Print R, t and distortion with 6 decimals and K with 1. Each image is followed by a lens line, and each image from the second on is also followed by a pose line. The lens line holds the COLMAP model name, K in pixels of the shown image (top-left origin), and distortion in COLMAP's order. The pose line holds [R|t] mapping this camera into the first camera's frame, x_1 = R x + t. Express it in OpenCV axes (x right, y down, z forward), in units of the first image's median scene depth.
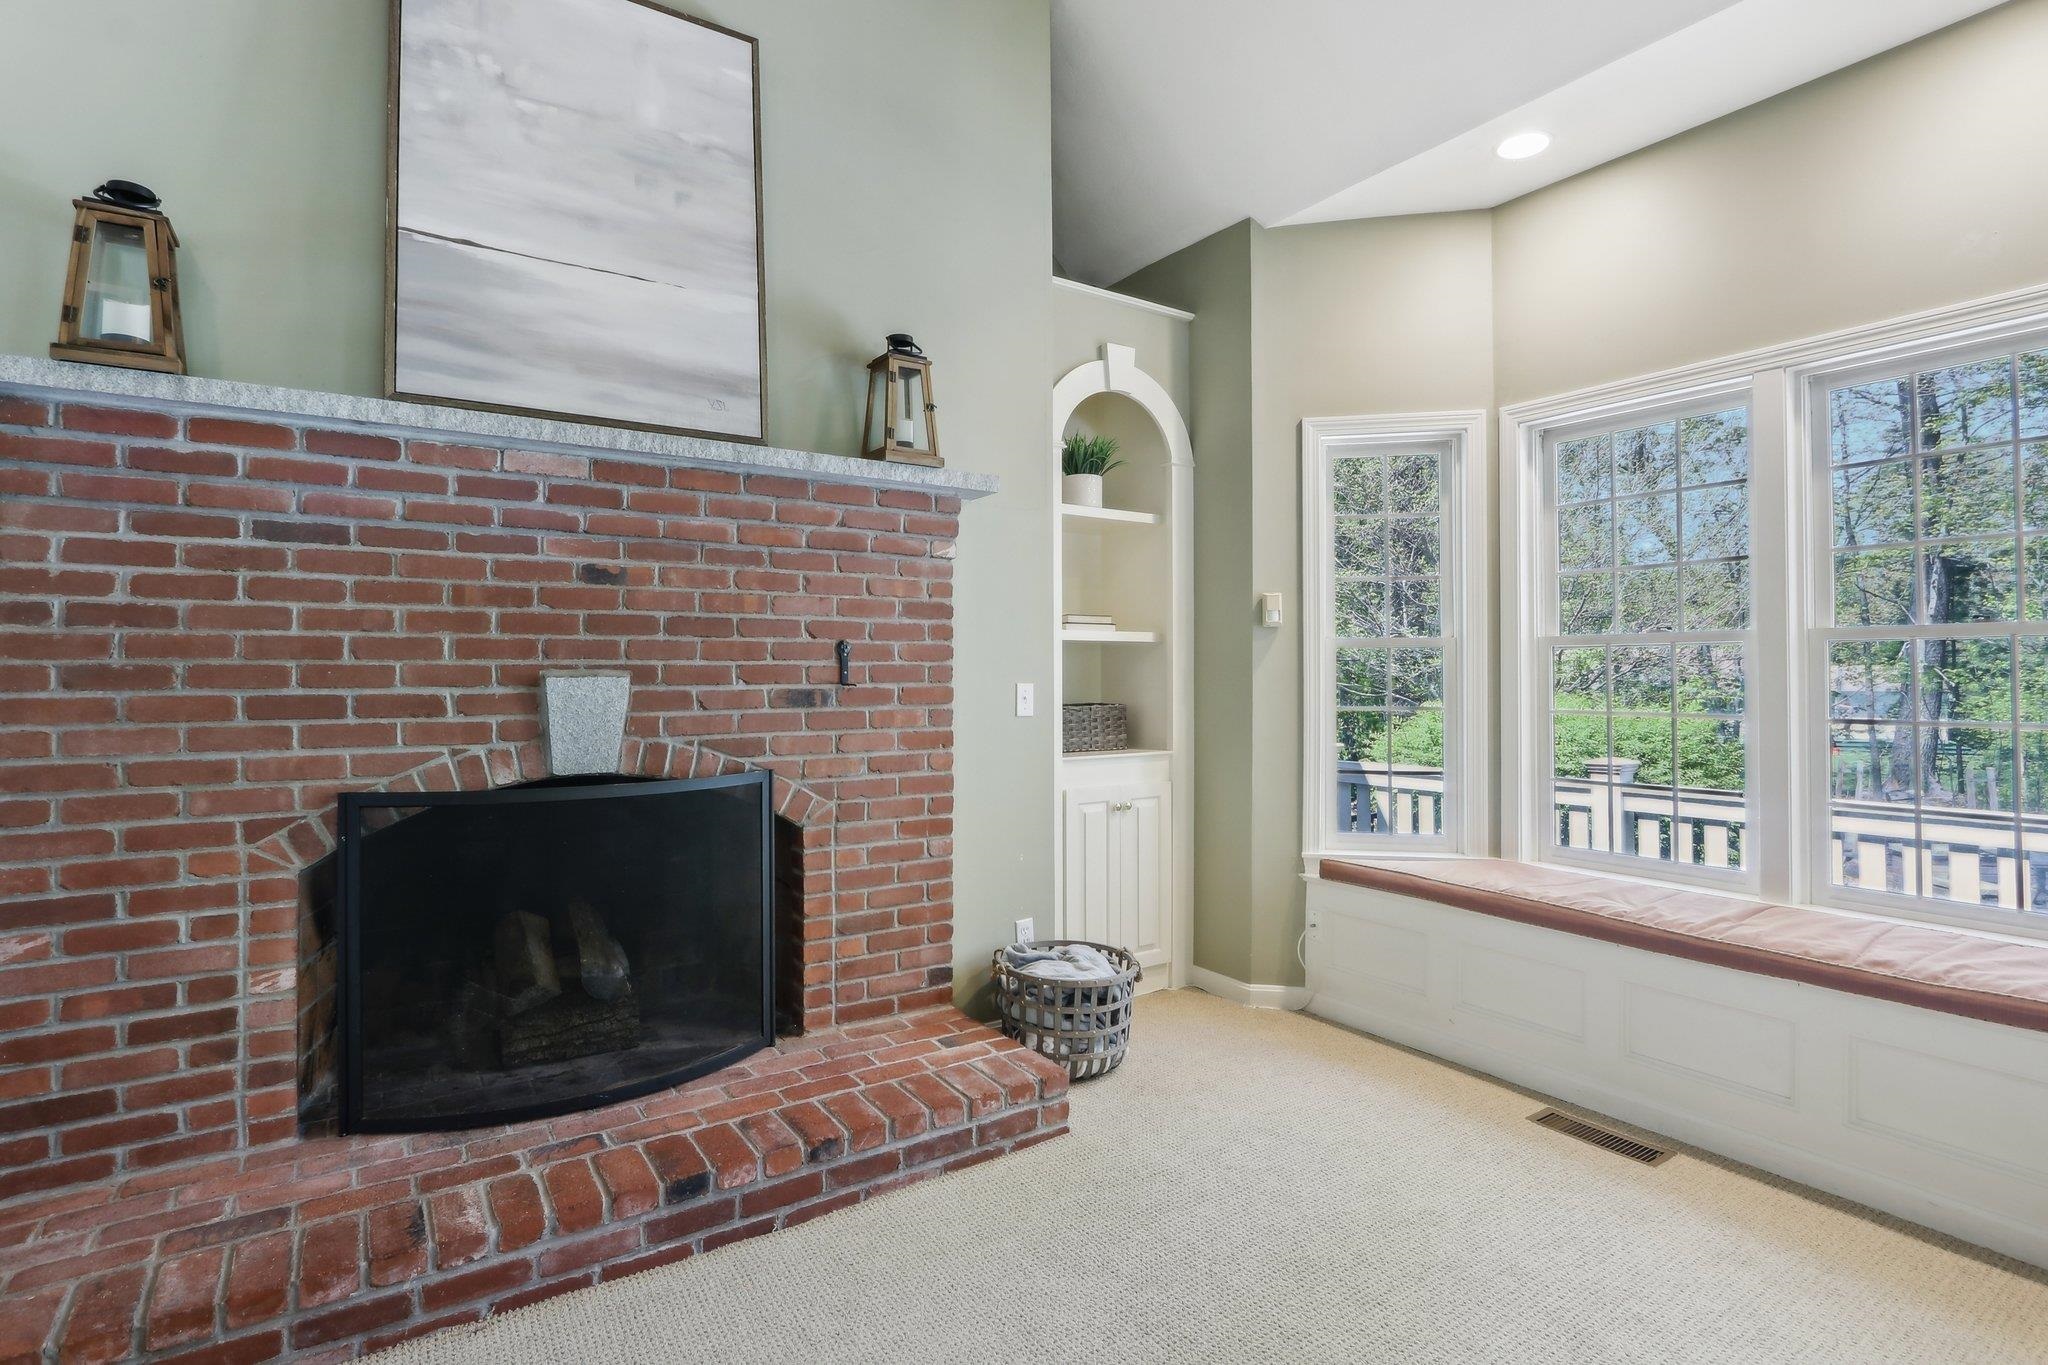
lens RADIAL K [[1023.6, 0, 1028.6], [0, 1023.6, 662.7], [0, 0, 1]] dist [-0.028673, 0.006643]
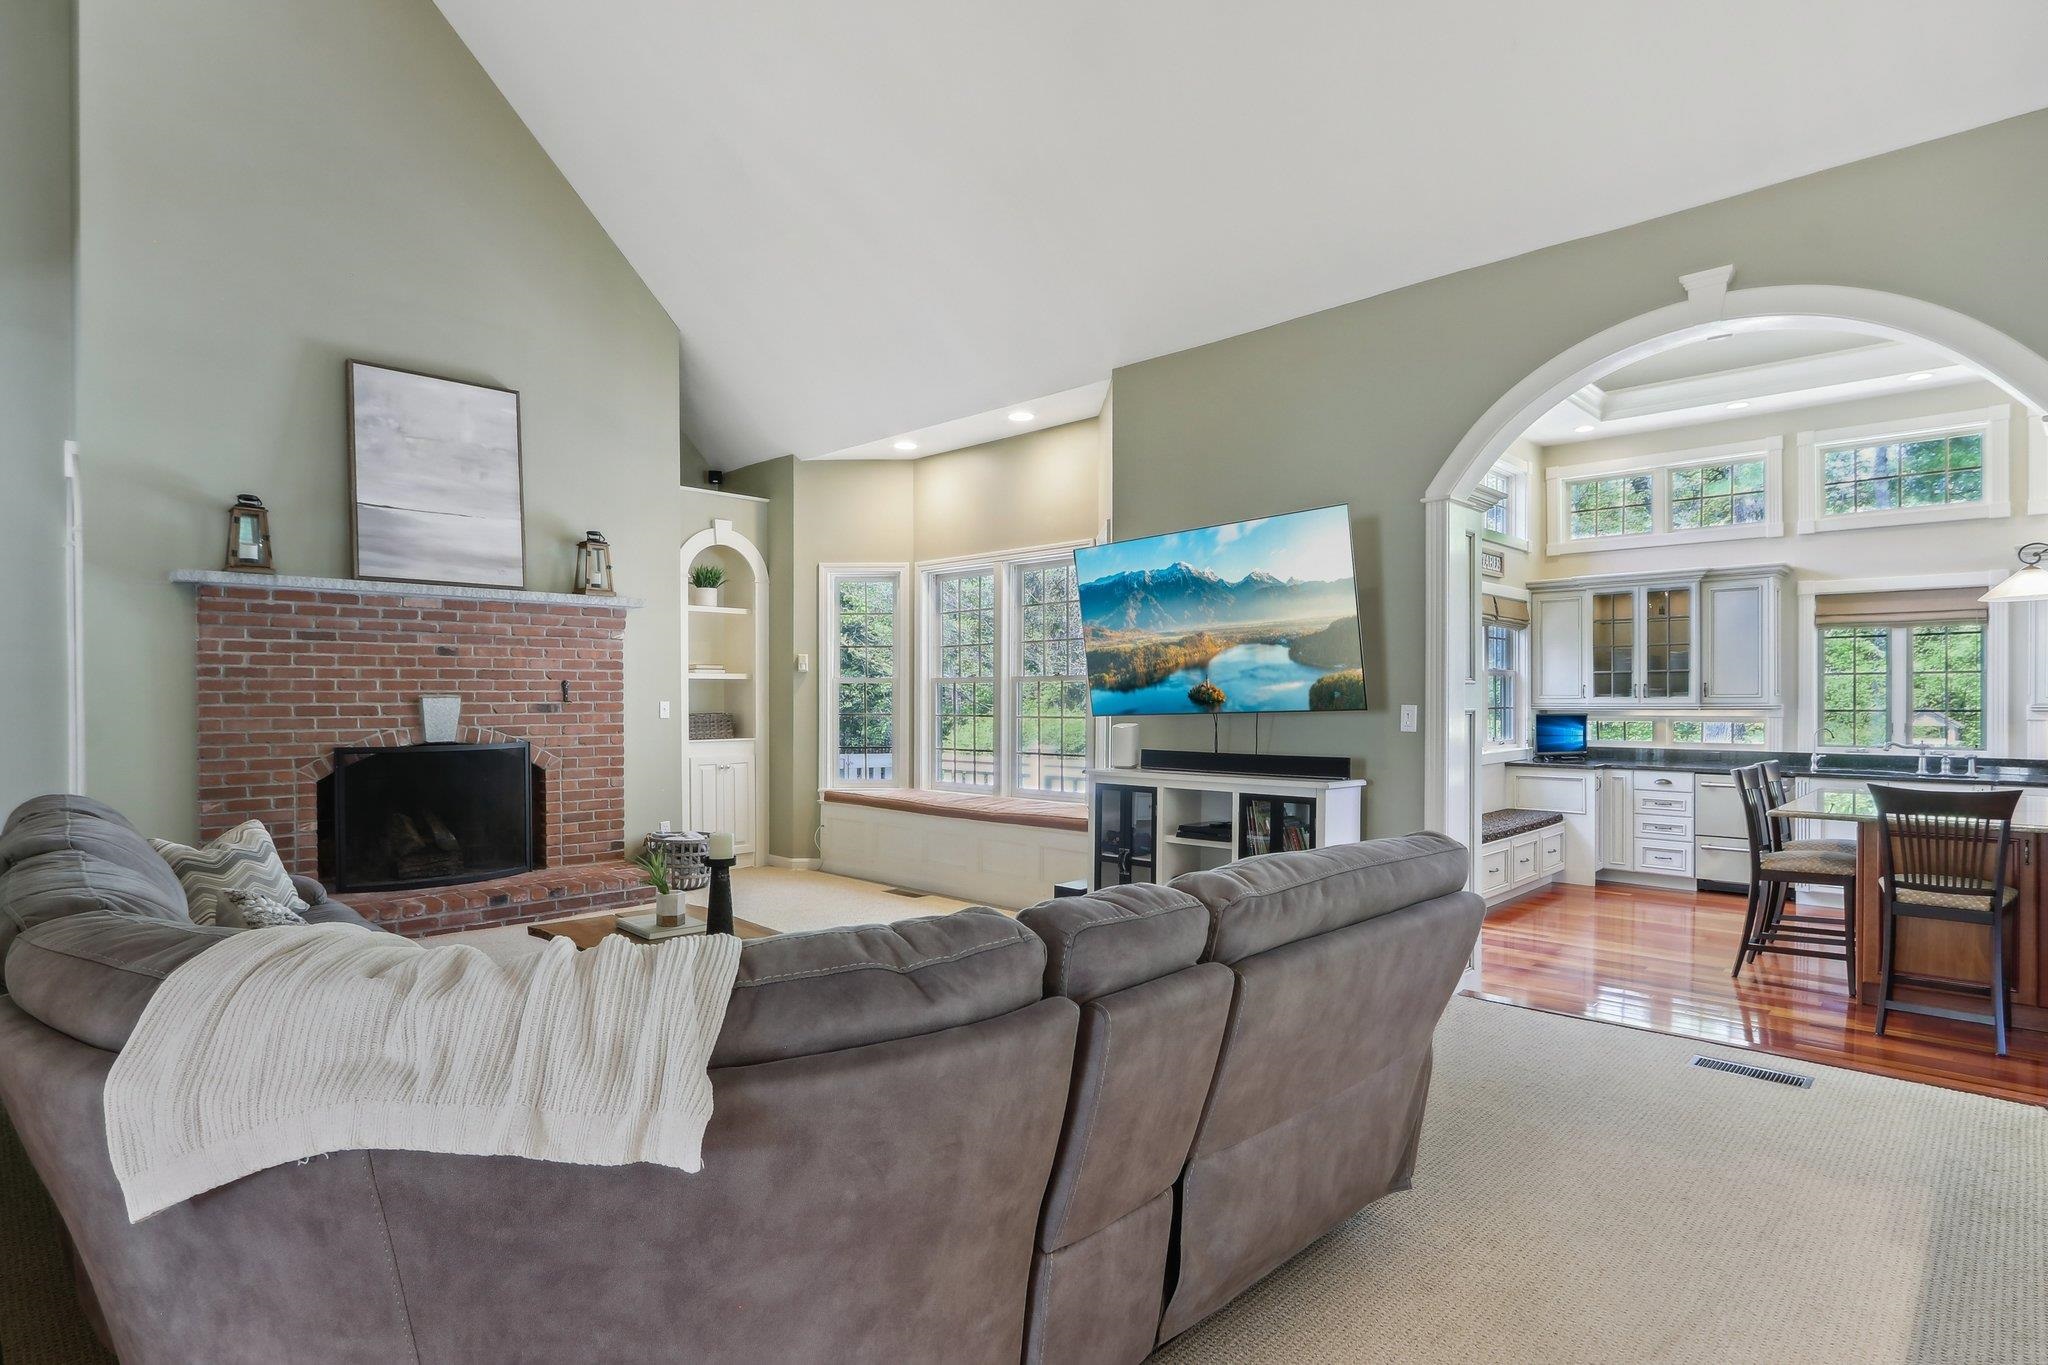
lens RADIAL K [[1023.6, 0, 1002.4], [0, 1023.6, 699.3], [0, 0, 1]] dist [-0.028673, 0.006643]
pose [[0.976793, -0.006098, 0.214098, 0.269022], [0.004707, 0.999964, 0.007004, 0.006932], [-0.214133, -0.005834, 0.976787, -1.336345]]
